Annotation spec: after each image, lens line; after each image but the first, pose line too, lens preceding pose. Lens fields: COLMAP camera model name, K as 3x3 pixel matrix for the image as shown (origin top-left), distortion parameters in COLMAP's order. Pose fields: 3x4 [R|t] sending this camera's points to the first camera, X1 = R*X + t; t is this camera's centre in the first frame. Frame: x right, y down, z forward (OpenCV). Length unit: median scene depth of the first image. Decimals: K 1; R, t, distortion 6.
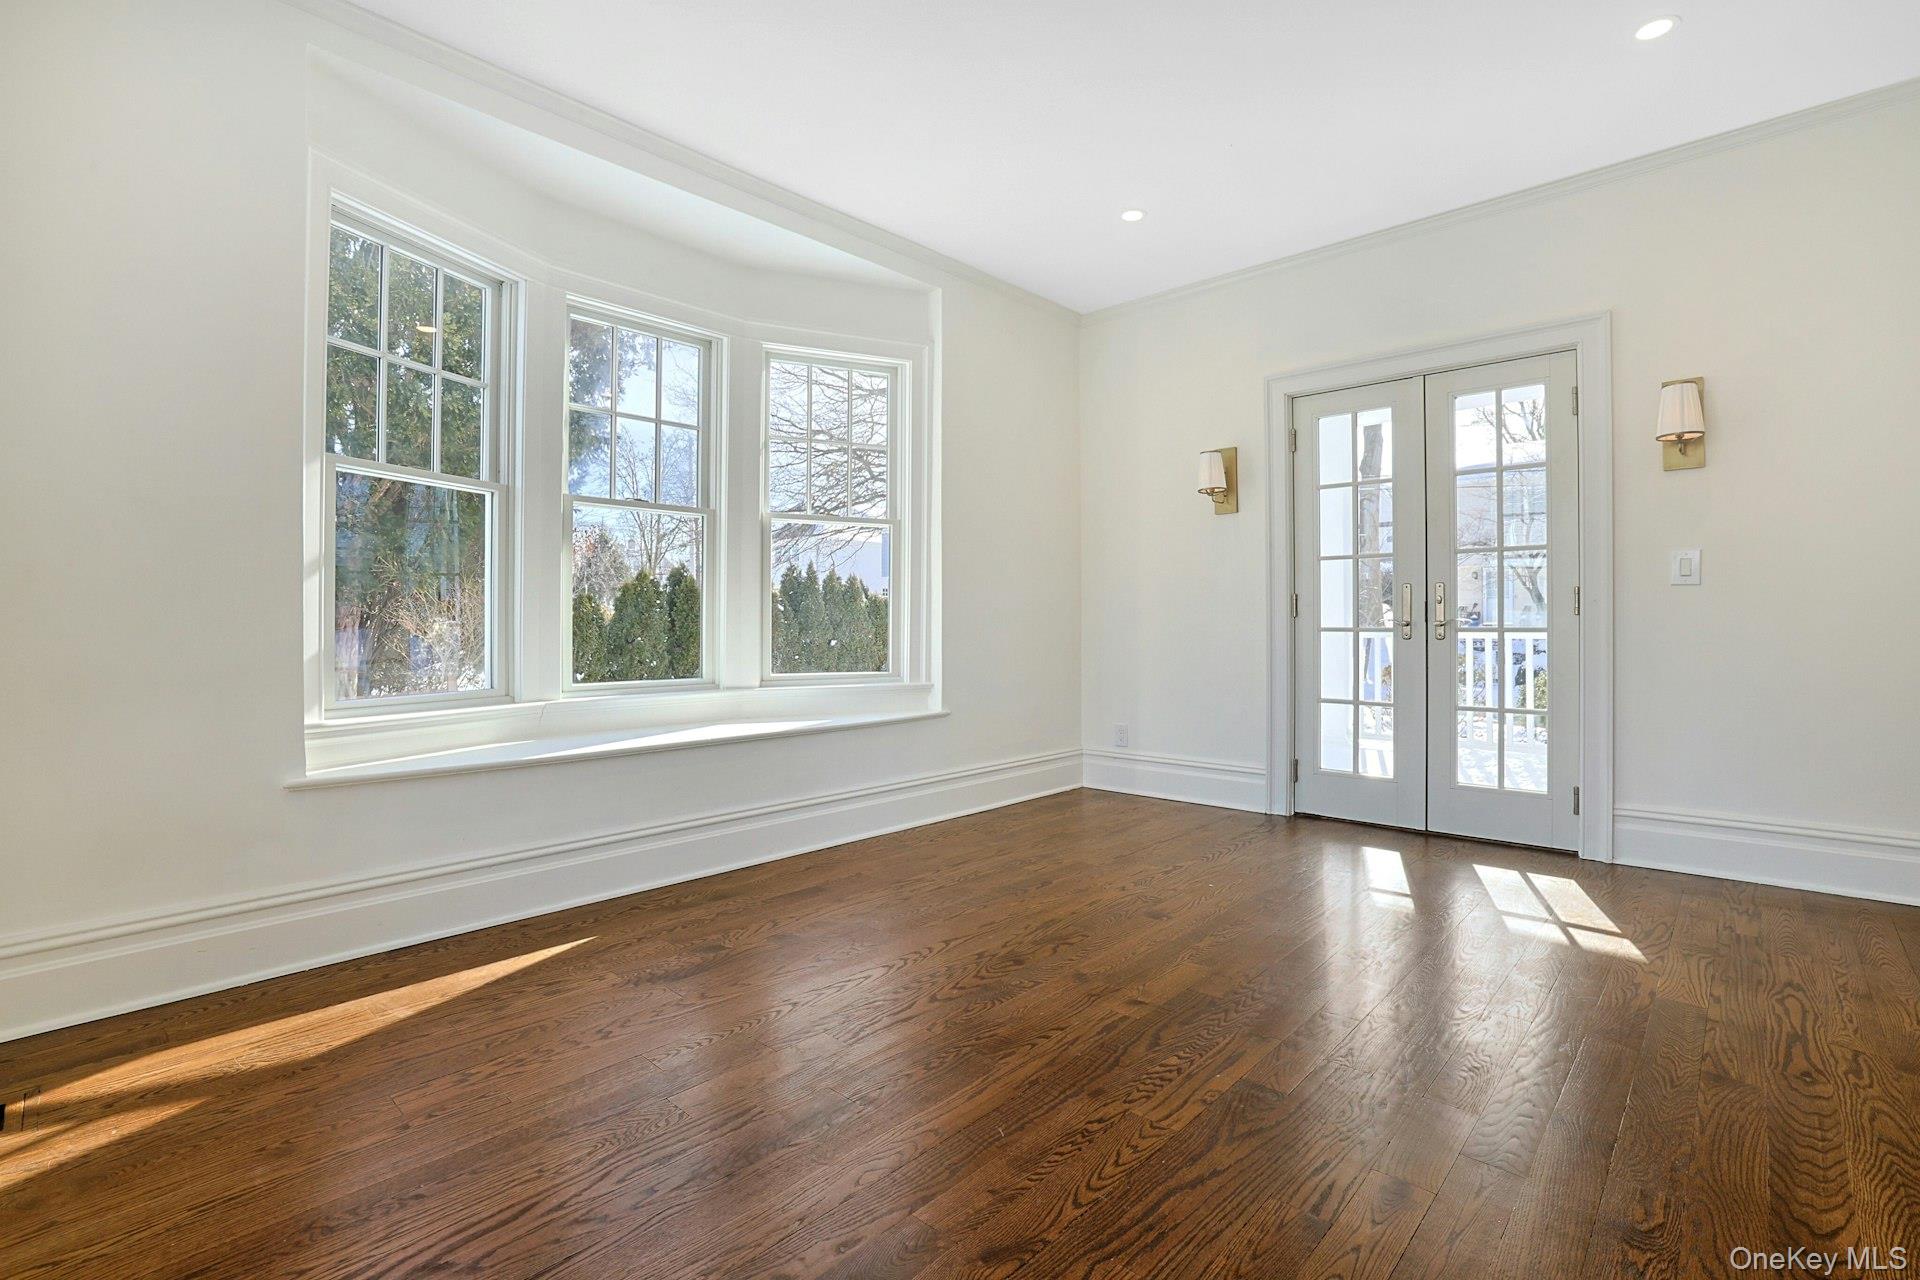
lens RADIAL K [[912.1, 0, 949.8], [0, 912.1, 654.5], [0, 0, 1]] dist [-0.019606, 0.000141]
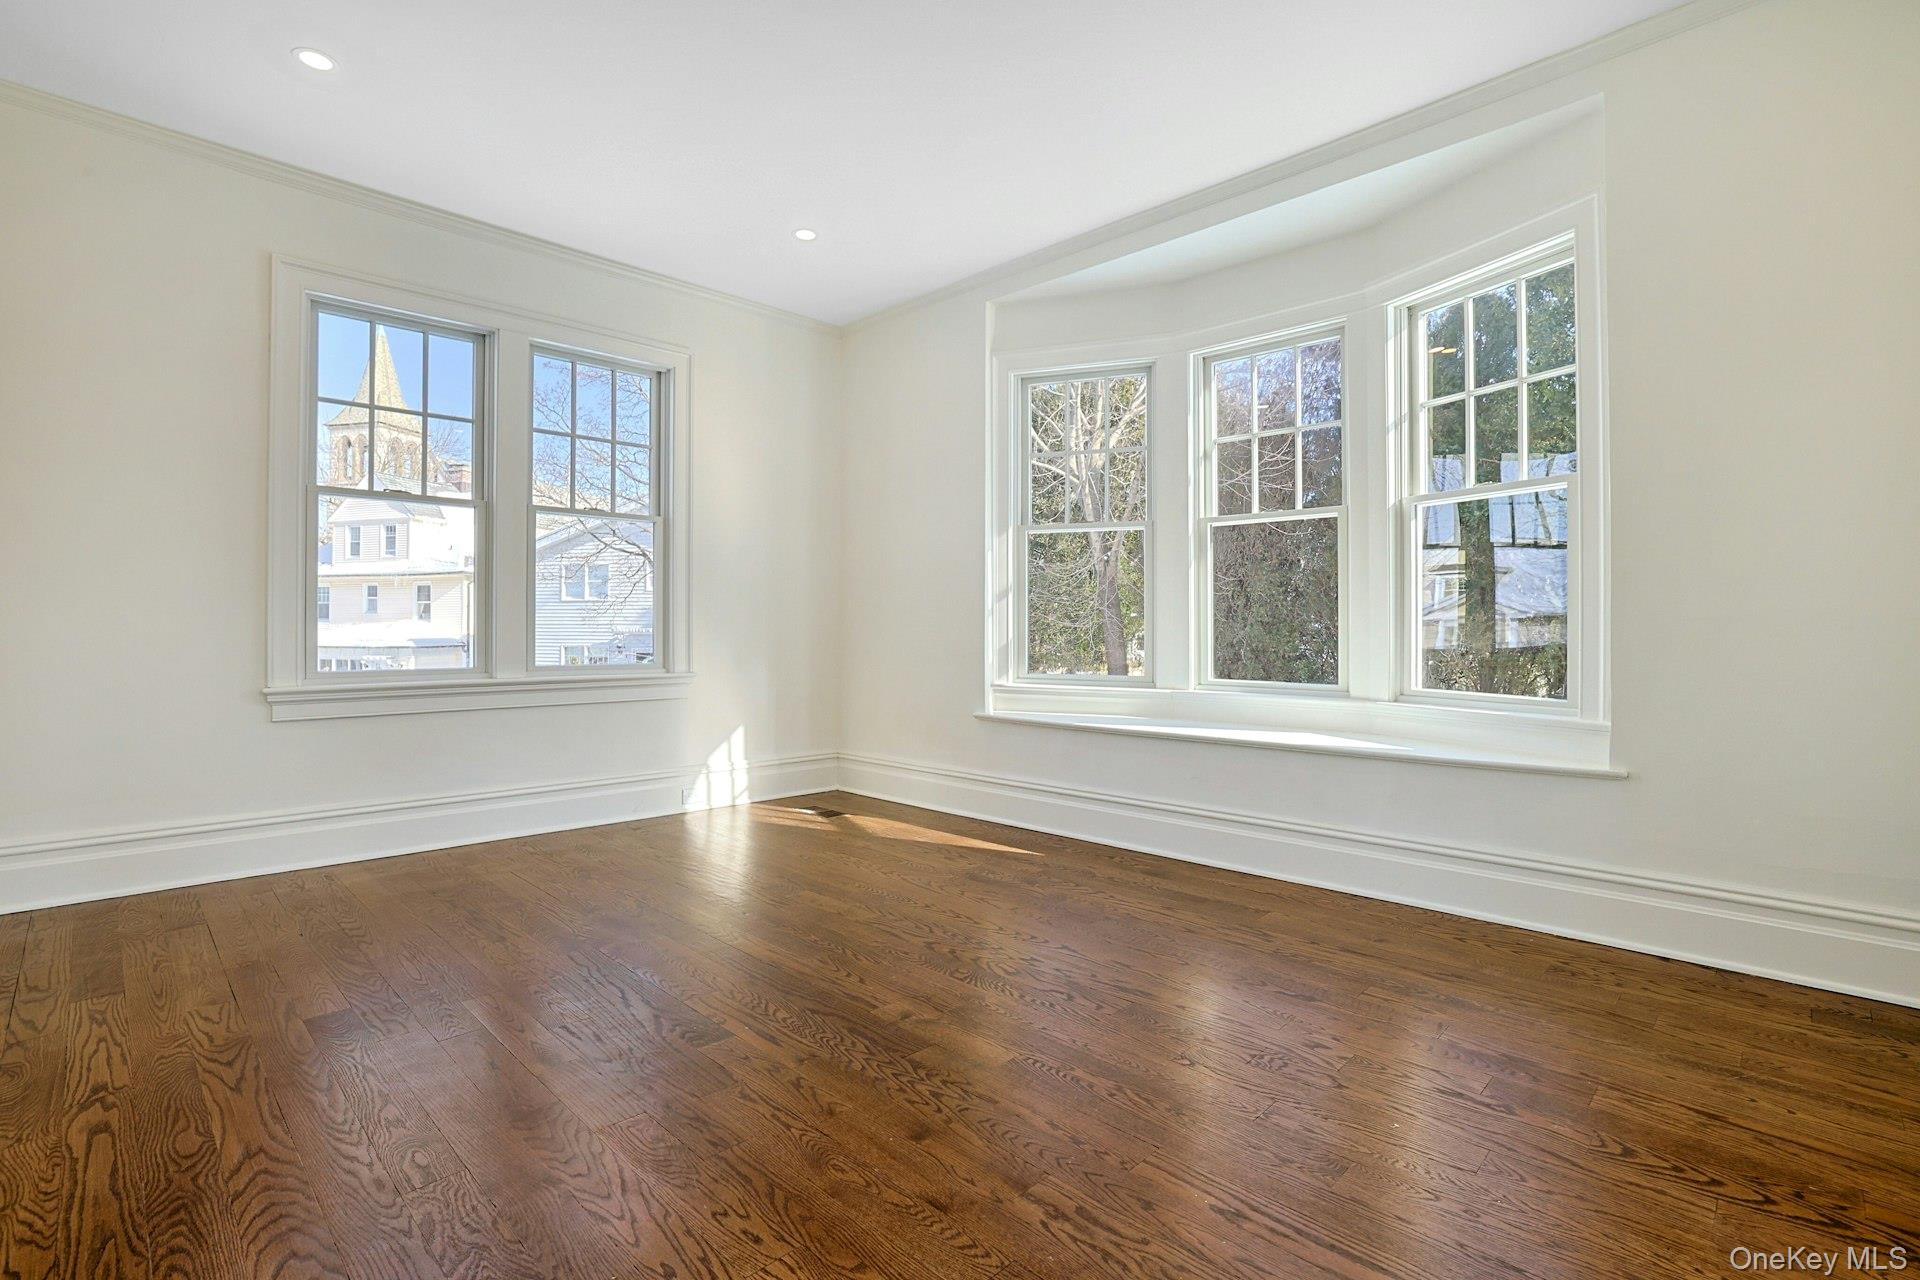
lens RADIAL K [[912.1, 0, 949.0], [0, 912.1, 628.7], [0, 0, 1]] dist [-0.019606, 0.000141]
pose [[-0.069380, -0.001515, -0.997589, 0.998589], [-0.032537, 0.999470, 0.000745, -0.029472], [0.997060, 0.032510, -0.069392, 0.932075]]
